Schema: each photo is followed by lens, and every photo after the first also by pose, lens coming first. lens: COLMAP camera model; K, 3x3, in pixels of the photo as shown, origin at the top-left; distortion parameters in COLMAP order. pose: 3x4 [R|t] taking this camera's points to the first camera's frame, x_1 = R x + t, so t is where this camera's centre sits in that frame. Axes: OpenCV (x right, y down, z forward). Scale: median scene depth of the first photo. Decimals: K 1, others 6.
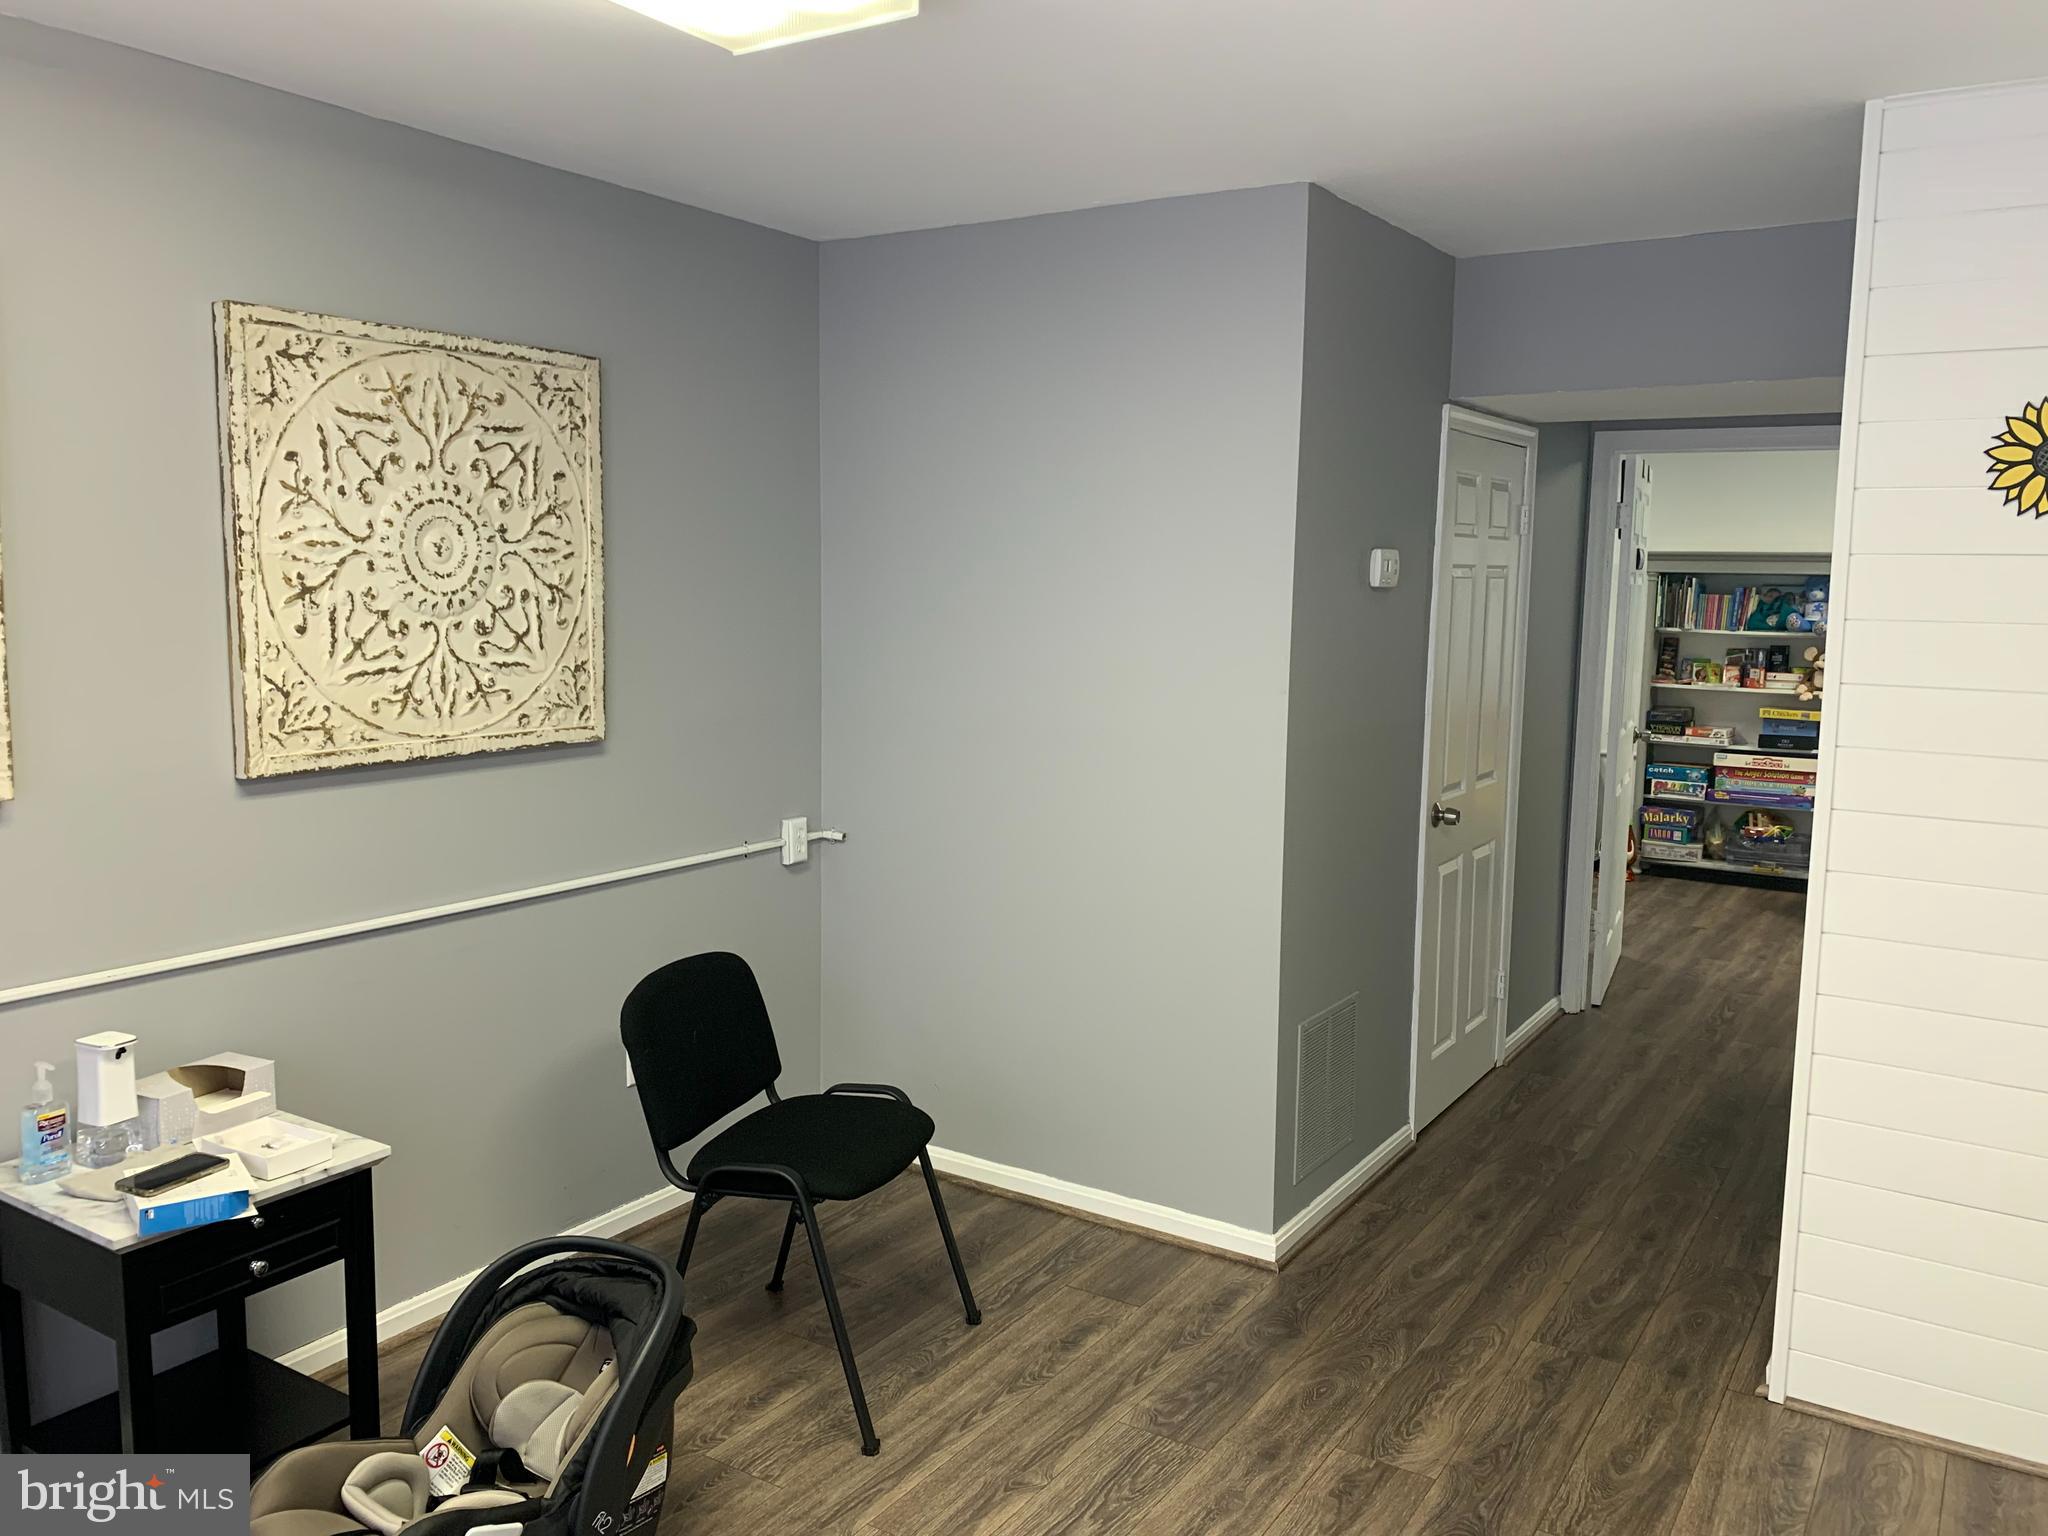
lens RADIAL K [[1571.8, 0, 1029.5], [0, 1571.8, 767.3], [0, 0, 1]] dist [0.059884, -0.069120]
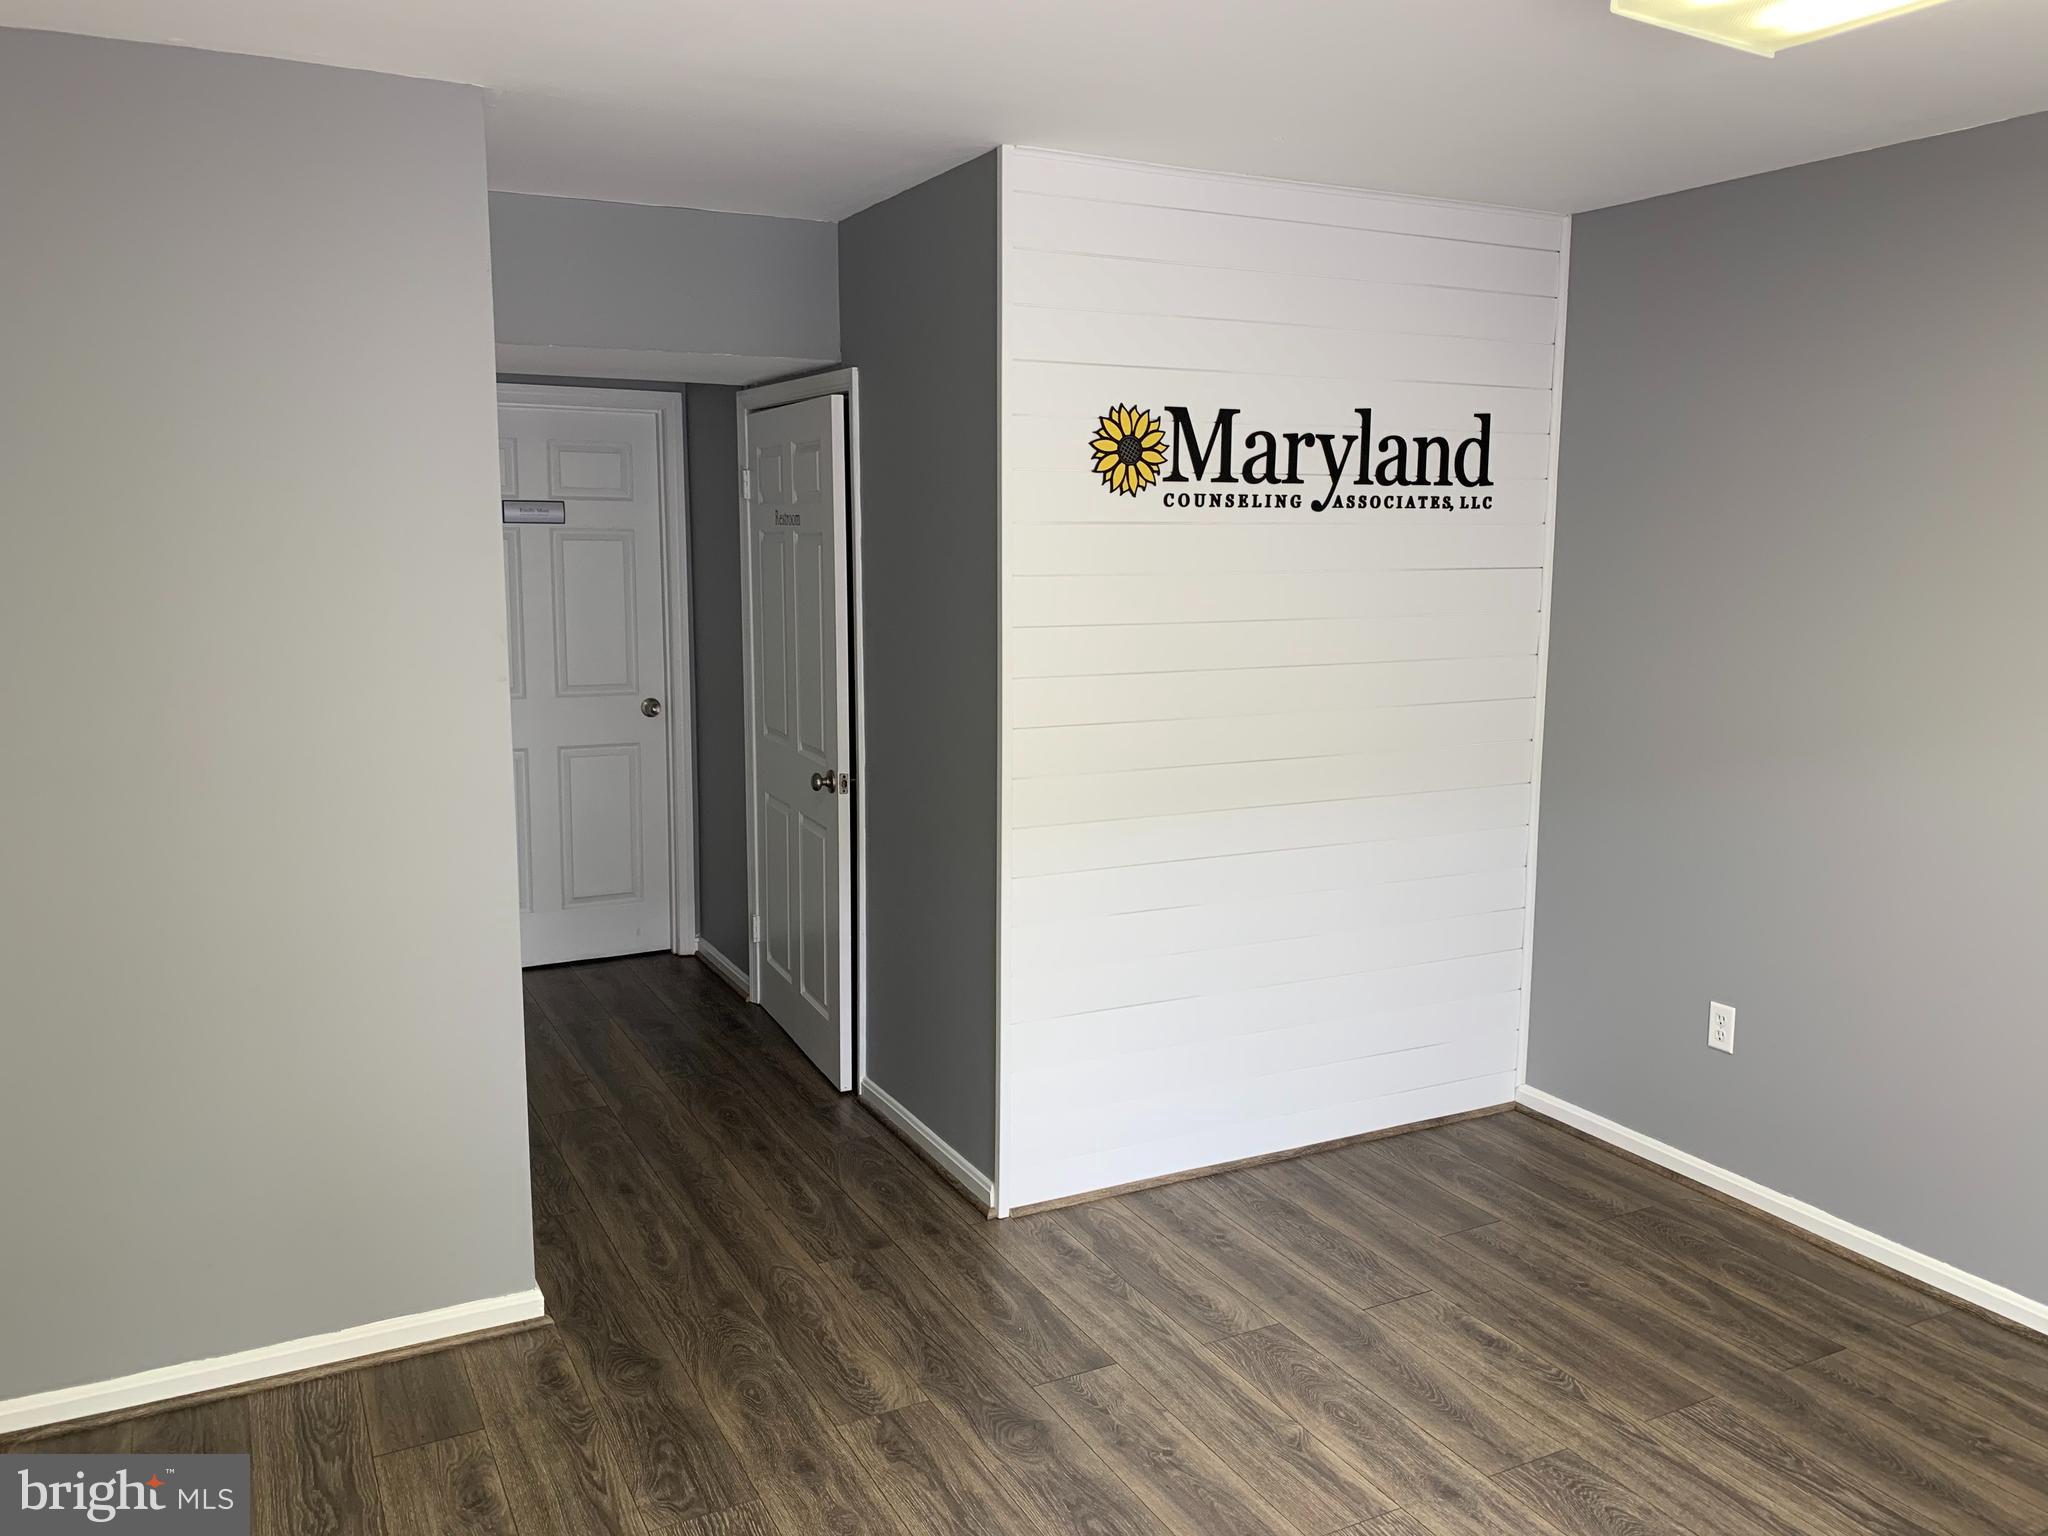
lens RADIAL K [[1571.8, 0, 1006.0], [0, 1571.8, 772.1], [0, 0, 1]] dist [0.059884, -0.069120]
pose [[0.518402, -0.151304, 0.841645, -0.531789], [0.117196, 0.987506, 0.105340, -0.071553], [-0.847068, 0.044029, 0.529657, 0.362778]]
